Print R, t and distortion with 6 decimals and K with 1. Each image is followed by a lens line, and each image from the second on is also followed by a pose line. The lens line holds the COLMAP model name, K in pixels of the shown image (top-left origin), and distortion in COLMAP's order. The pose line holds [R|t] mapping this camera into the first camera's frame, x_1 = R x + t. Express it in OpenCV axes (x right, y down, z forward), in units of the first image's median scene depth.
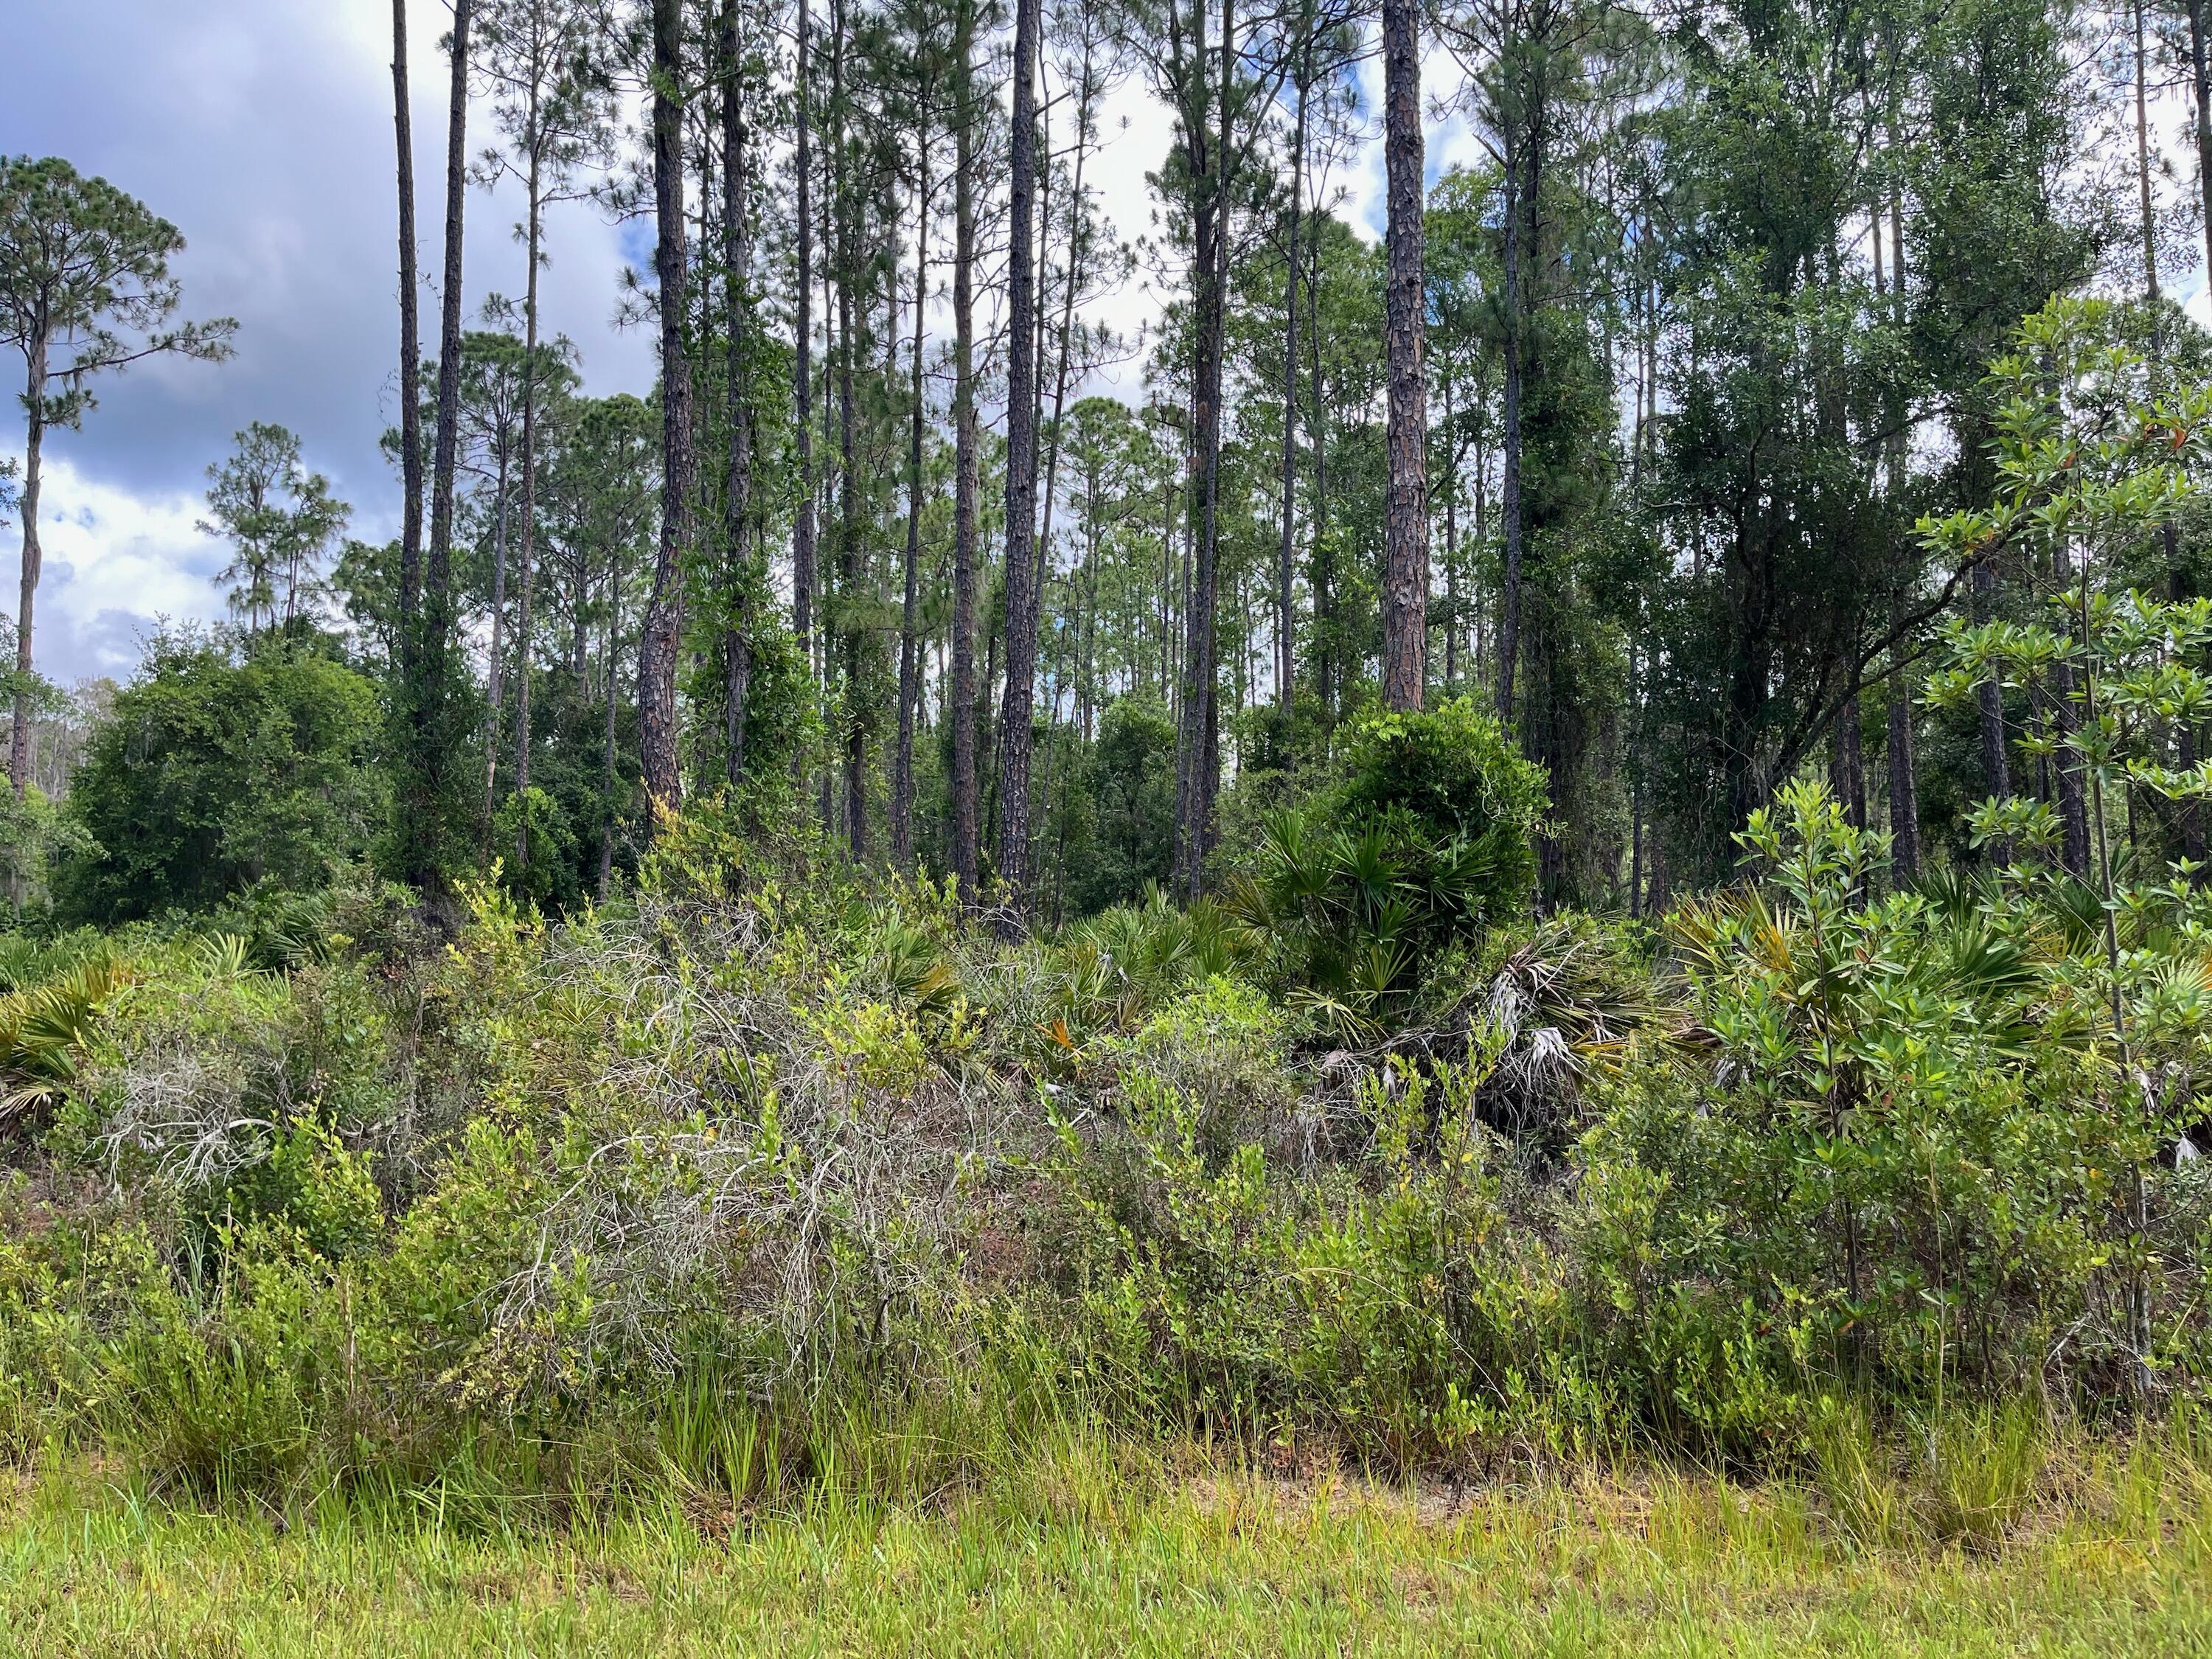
lens RADIAL K [[1676.8, 0, 1115.7], [0, 1676.8, 842.9], [0, 0, 1]] dist [0.062710, -0.079100]
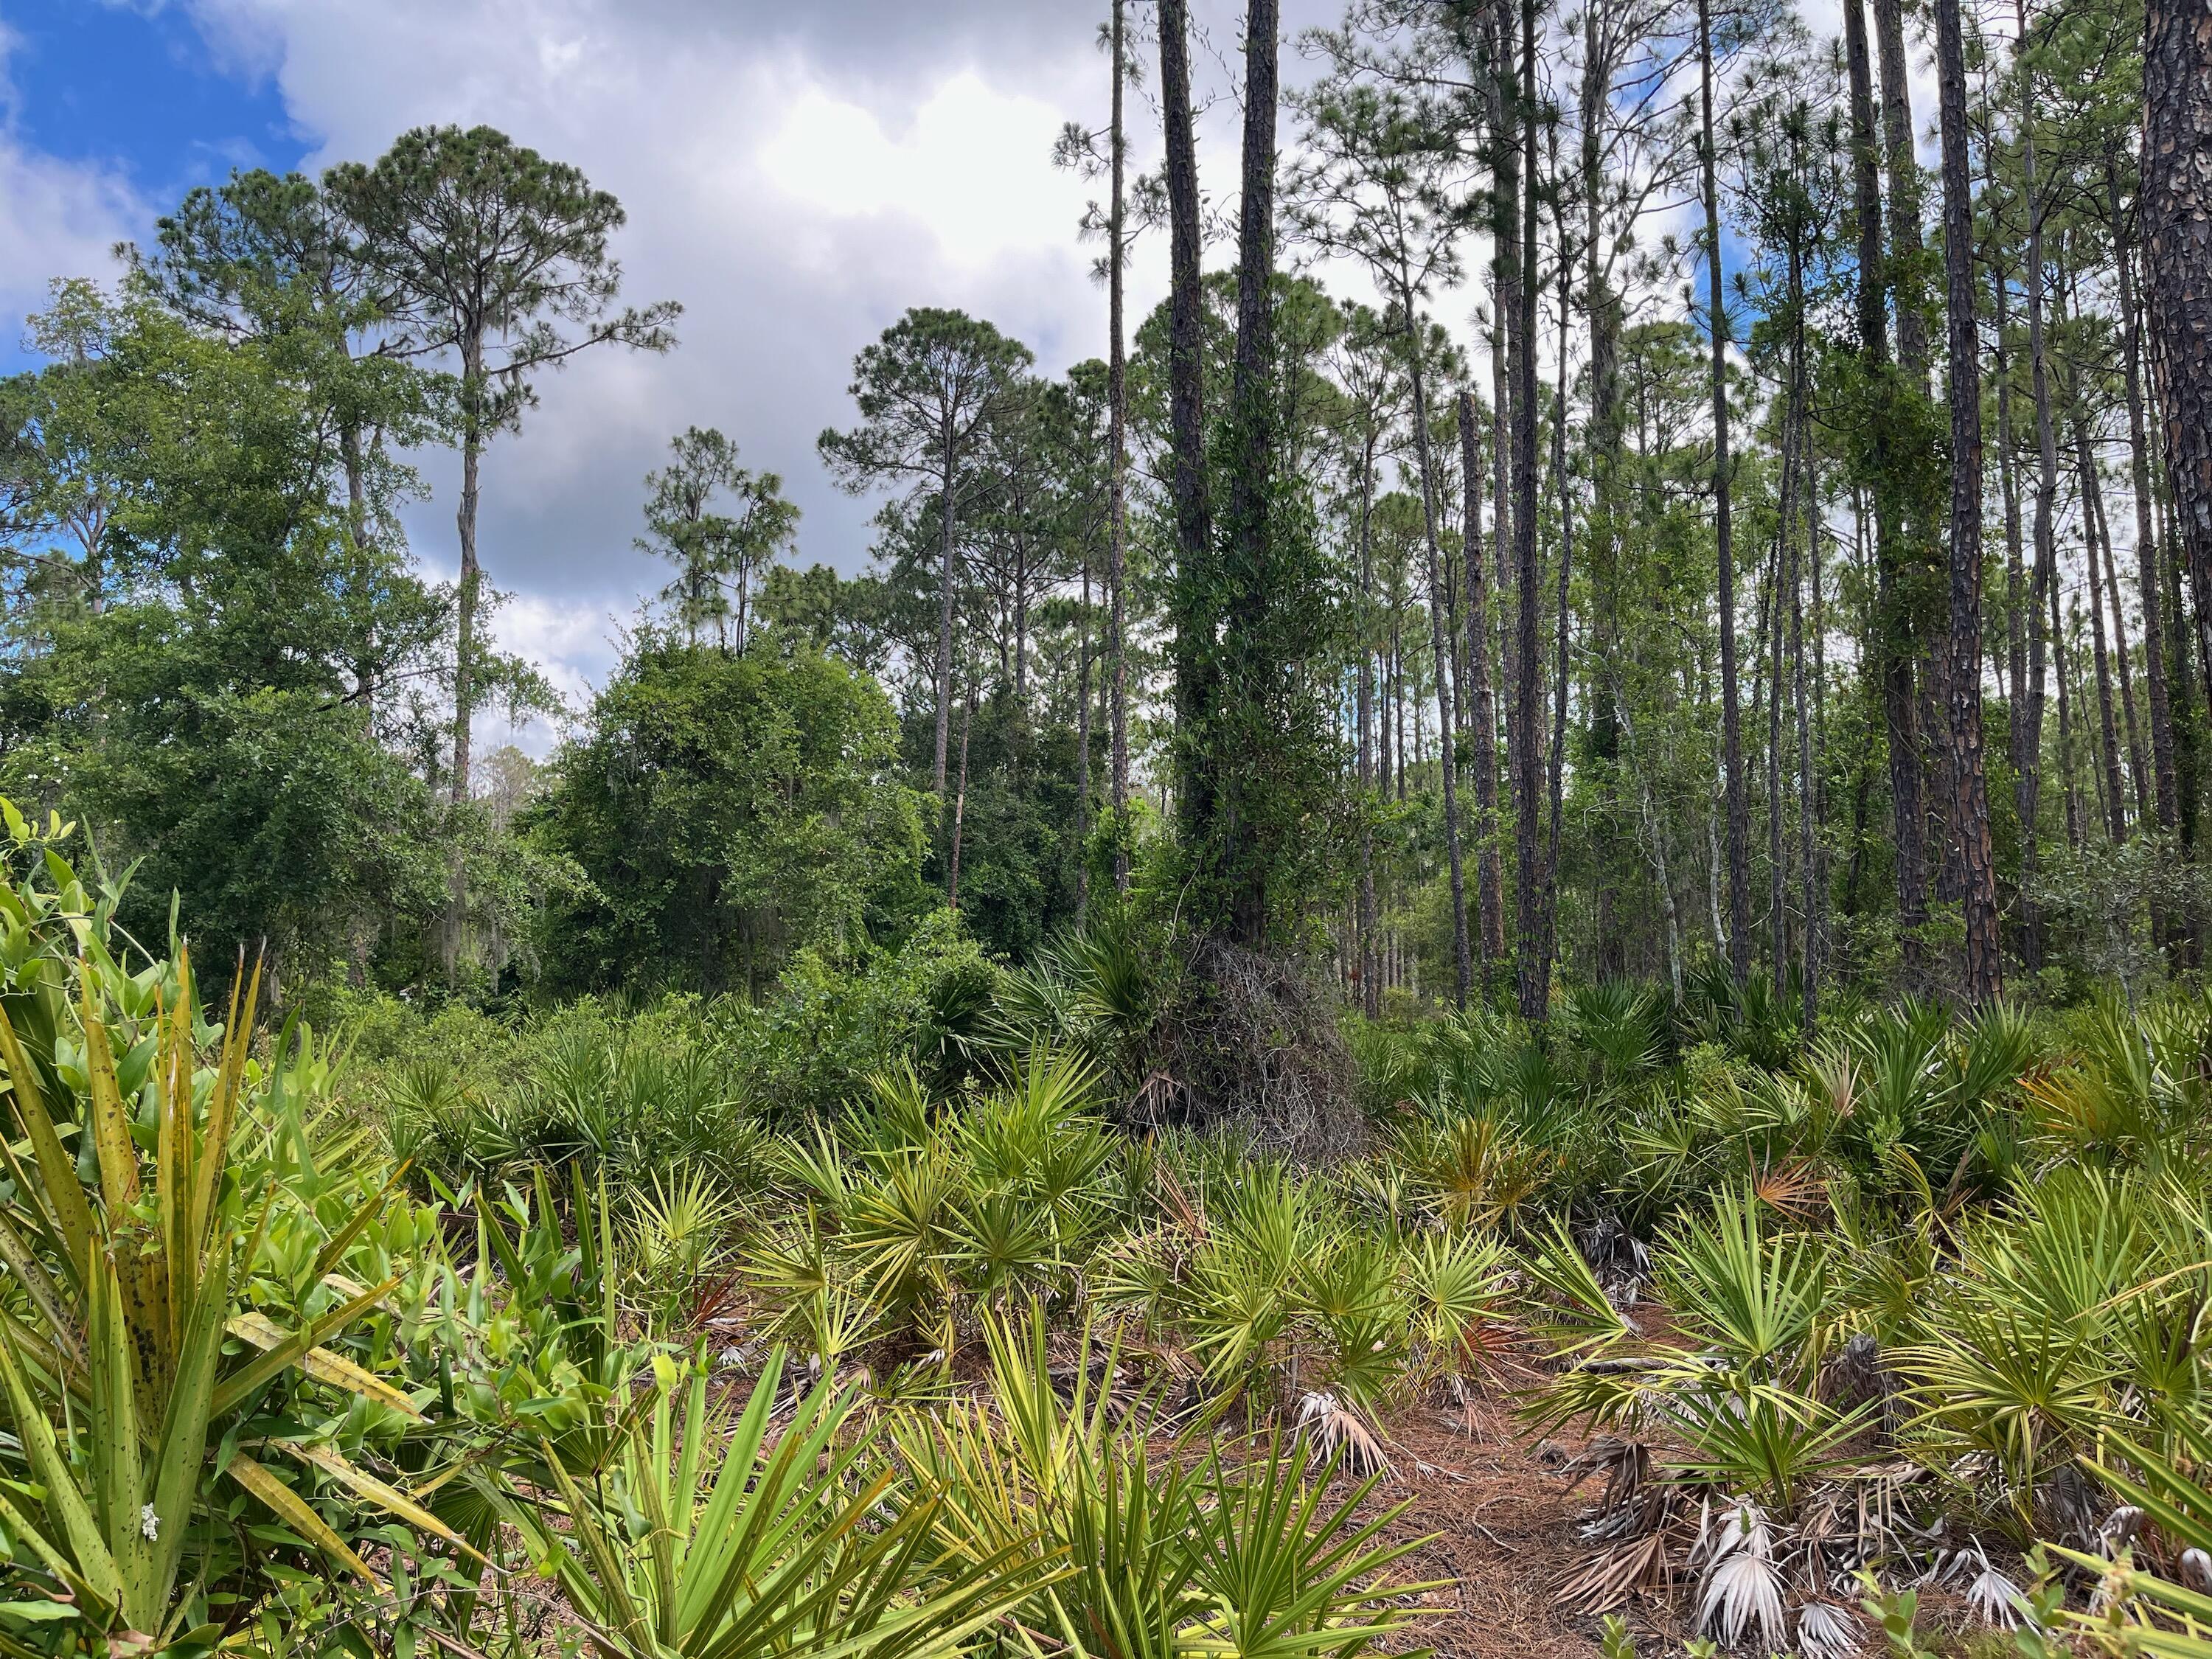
lens RADIAL K [[1676.8, 0, 1084.0], [0, 1676.8, 844.2], [0, 0, 1]] dist [0.062710, -0.079100]
pose [[0.979607, -0.023171, -0.199581, -0.145567], [0.016915, 0.999312, -0.032996, 0.006354], [0.200208, 0.028948, 0.979326, 0.193712]]
